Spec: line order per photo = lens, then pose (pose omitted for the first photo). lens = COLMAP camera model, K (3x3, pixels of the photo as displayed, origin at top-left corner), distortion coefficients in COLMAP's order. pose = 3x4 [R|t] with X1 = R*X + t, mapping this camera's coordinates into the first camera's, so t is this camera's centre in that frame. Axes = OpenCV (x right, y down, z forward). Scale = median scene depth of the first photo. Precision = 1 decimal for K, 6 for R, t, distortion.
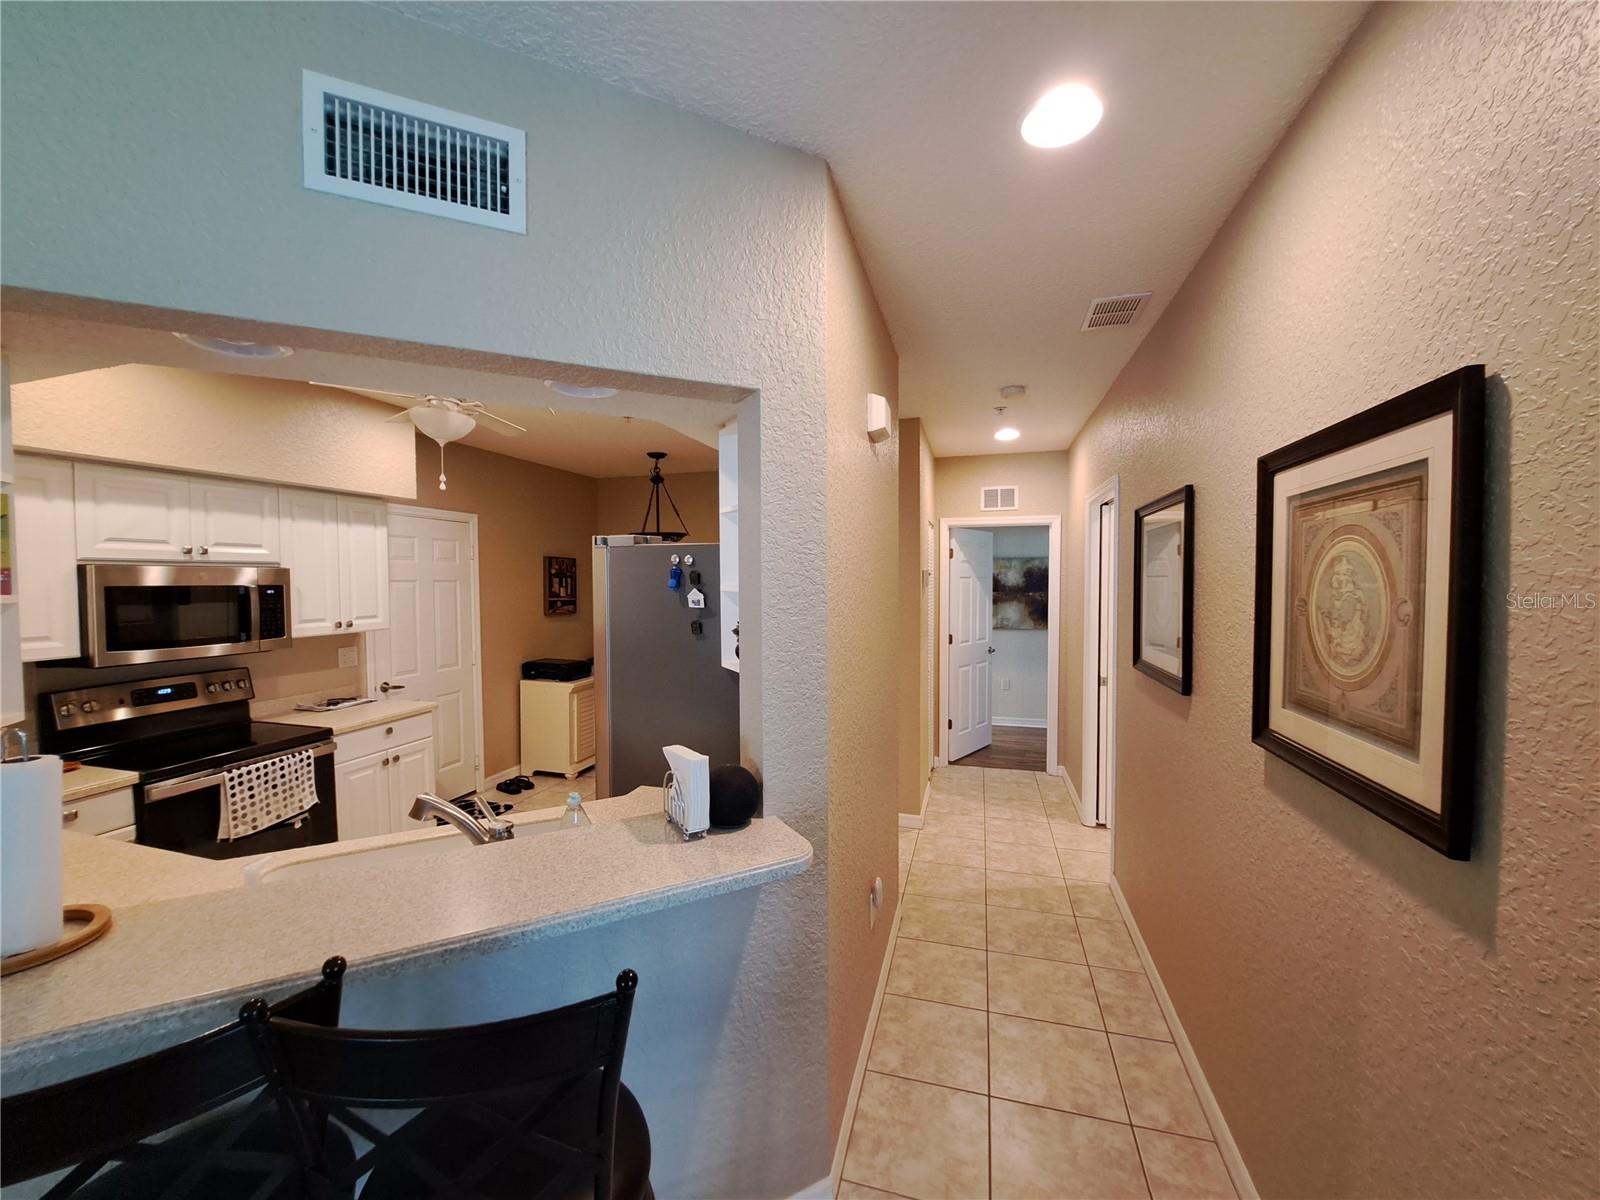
lens RADIAL K [[626.8, 0, 802.2], [0, 626.8, 607.5], [0, 0, 1]] dist [-0.025479, 0.000836]
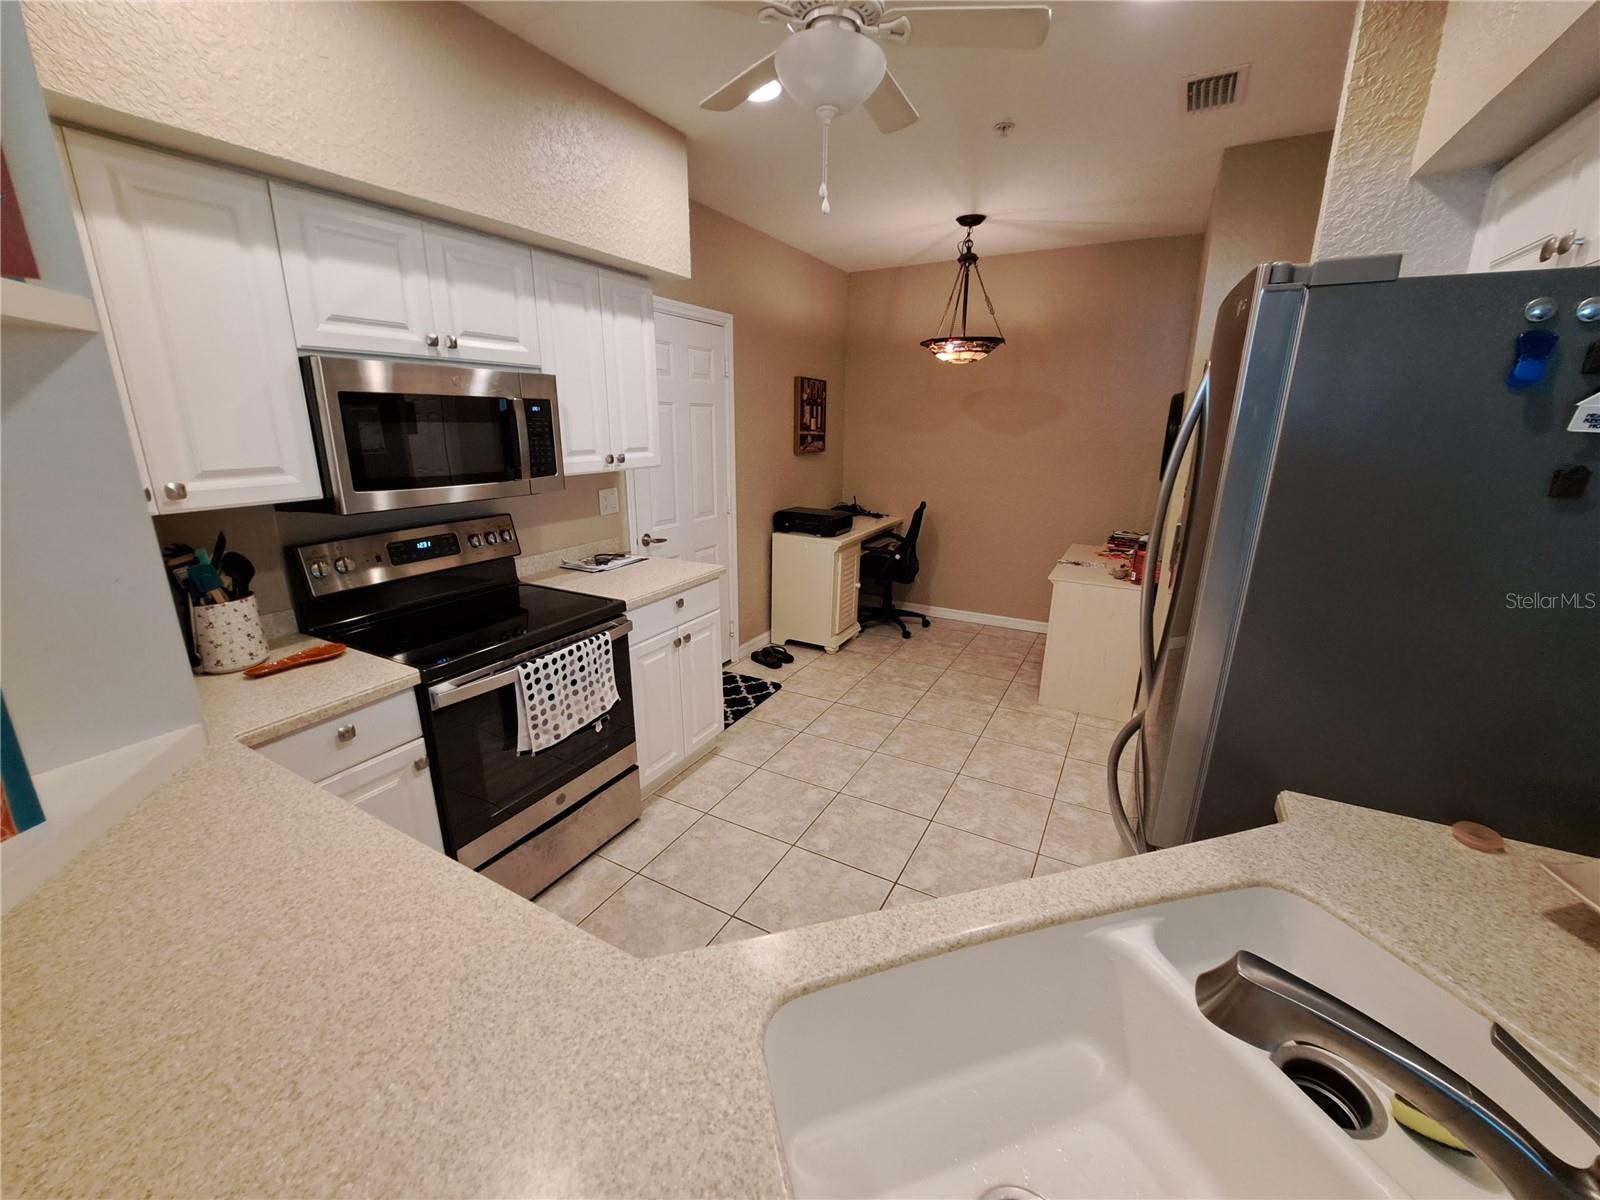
lens RADIAL K [[626.8, 0, 798.6], [0, 626.8, 602.6], [0, 0, 1]] dist [-0.025479, 0.000836]
pose [[0.975274, 0.067013, -0.210593, -0.391311], [-0.016021, 0.971849, 0.235058, 0.017421], [0.220417, -0.225872, 0.948893, 0.327492]]
